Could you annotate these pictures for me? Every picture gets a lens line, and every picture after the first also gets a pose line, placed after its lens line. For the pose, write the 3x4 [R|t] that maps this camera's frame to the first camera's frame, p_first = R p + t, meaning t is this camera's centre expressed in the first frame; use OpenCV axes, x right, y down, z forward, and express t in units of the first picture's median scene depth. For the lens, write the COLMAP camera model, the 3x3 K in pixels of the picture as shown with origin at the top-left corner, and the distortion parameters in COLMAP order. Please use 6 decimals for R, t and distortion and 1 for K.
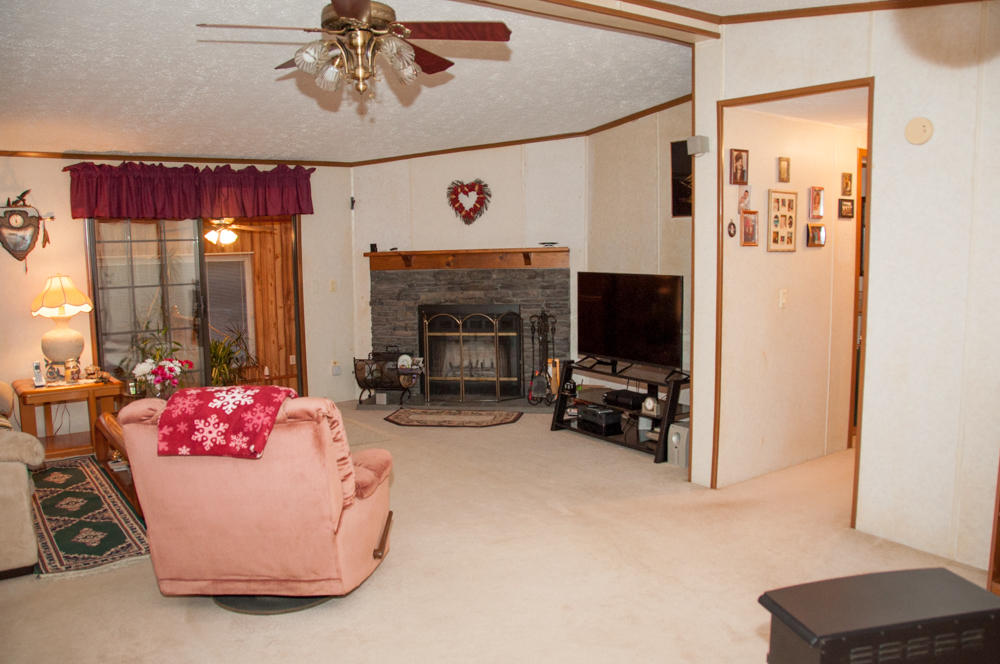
lens RADIAL K [[777.3, 0, 489.7], [0, 777.3, 334.8], [0, 0, 1]] dist [-0.160953, 0.118528]
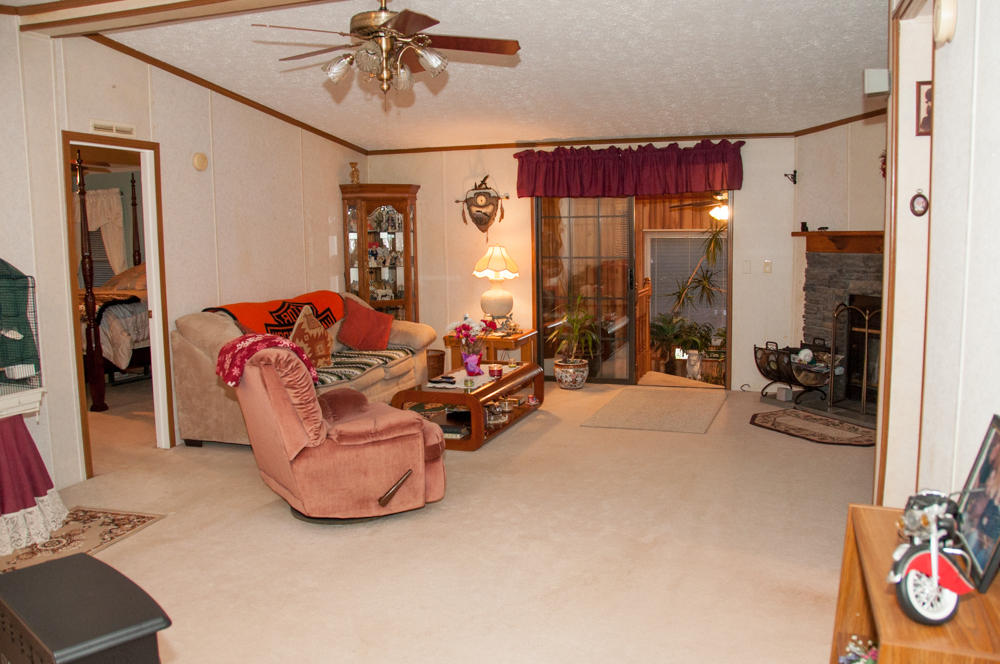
lens RADIAL K [[784.1, 0, 547.4], [0, 784.1, 334.5], [0, 0, 1]] dist [-0.083131, 0.000907]
pose [[0.615922, 0.110551, -0.780012, 0.407967], [-0.090968, 0.993462, 0.068972, -0.025174], [0.782538, 0.028475, 0.621952, 0.228417]]
